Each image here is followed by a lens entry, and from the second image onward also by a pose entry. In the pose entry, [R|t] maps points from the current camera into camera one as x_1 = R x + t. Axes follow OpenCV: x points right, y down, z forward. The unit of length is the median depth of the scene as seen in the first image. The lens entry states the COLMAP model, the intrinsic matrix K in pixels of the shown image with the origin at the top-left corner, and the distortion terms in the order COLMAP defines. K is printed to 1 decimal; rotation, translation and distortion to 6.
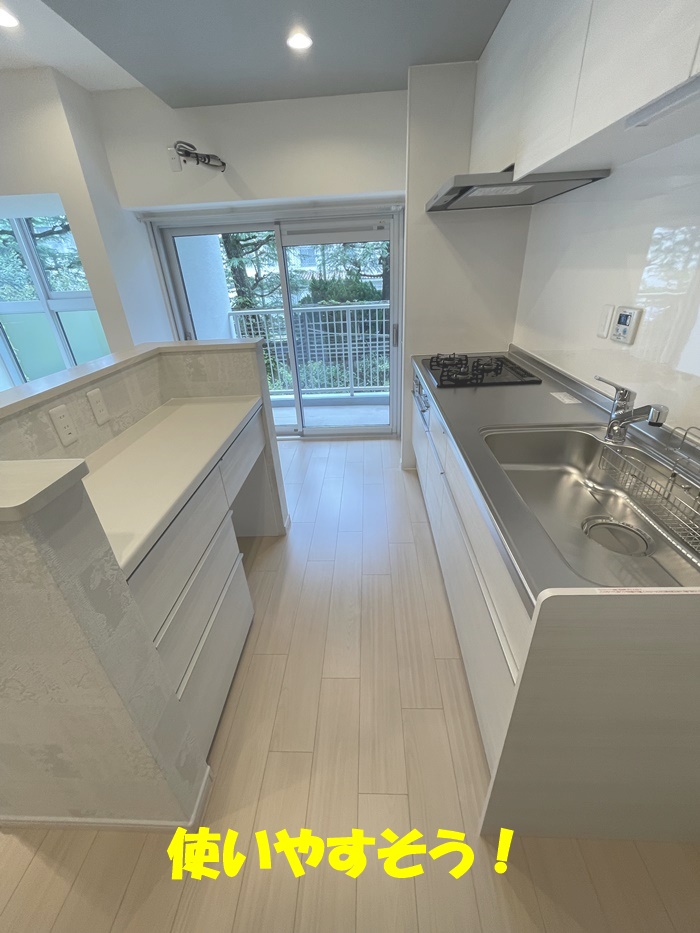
lens RADIAL K [[377.9, 0, 351.3], [0, 377.9, 468.3], [0, 0, 1]] dist [-0.002916, 0.000350]
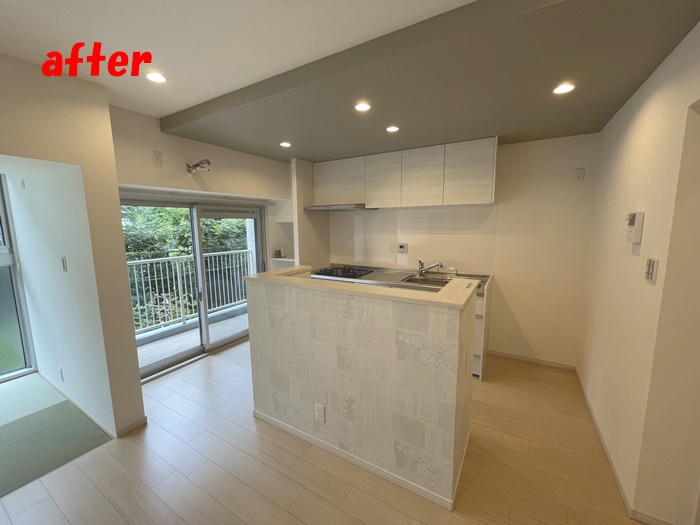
lens RADIAL K [[283.5, 0, 350.0], [0, 283.5, 262.5], [0, 0, 1]] dist [-0.002916, 0.000350]
pose [[0.474765, -0.076354, 0.876794, -0.901991], [0.400345, 0.905931, -0.137886, -0.044795], [-0.783787, 0.416483, 0.460672, 0.108402]]
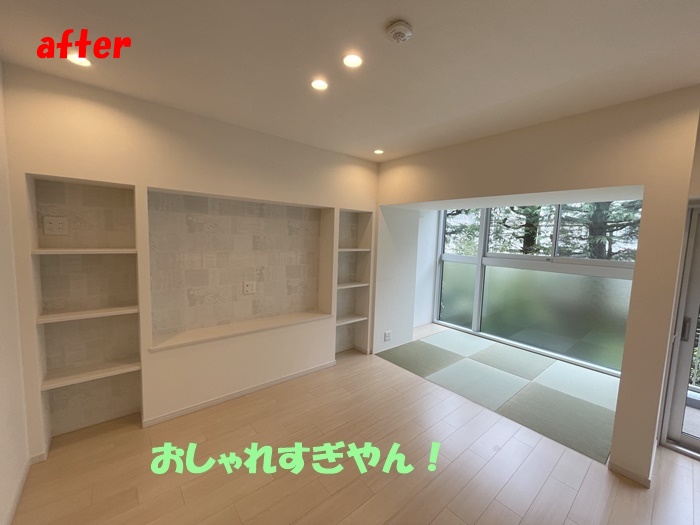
lens RADIAL K [[283.5, 0, 350.0], [0, 283.5, 262.5], [0, 0, 1]] dist [-0.002916, 0.000350]
pose [[0.664270, 0.137313, -0.734772, -0.562863], [-0.406448, 0.891317, -0.200881, -0.029147], [0.627331, 0.432086, 0.647886, 0.043324]]
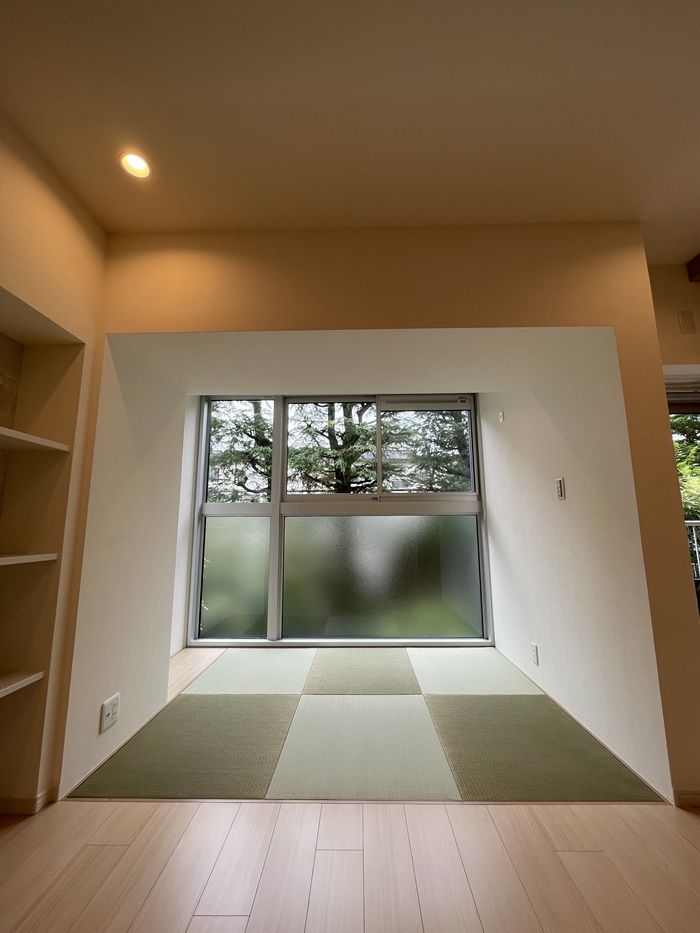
lens RADIAL K [[377.9, 0, 351.3], [0, 377.9, 468.3], [0, 0, 1]] dist [-0.002916, 0.000350]
pose [[0.999069, 0.041600, 0.011397, -1.028119], [-0.026393, 0.798597, -0.601288, -0.021437], [-0.034115, 0.600427, 0.798951, 0.452671]]
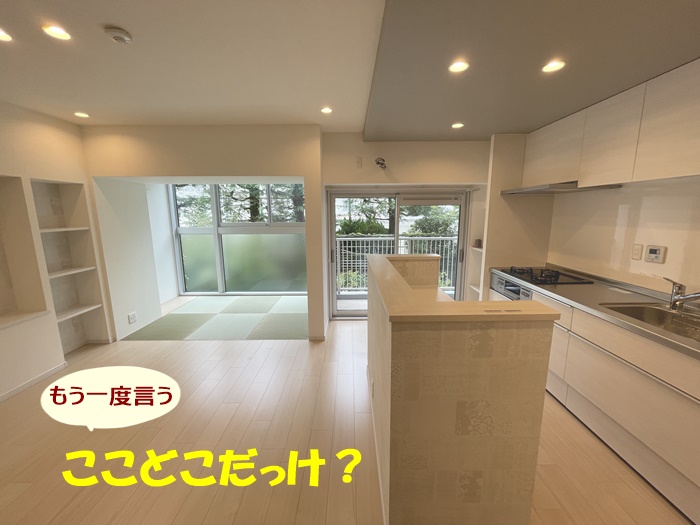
lens RADIAL K [[283.5, 0, 350.0], [0, 283.5, 262.5], [0, 0, 1]] dist [-0.002916, 0.000350]
pose [[0.998453, 0.034788, 0.043380, -0.469809], [-0.019665, 0.950627, -0.309713, 0.078266], [-0.052012, 0.308380, 0.949840, -0.161038]]
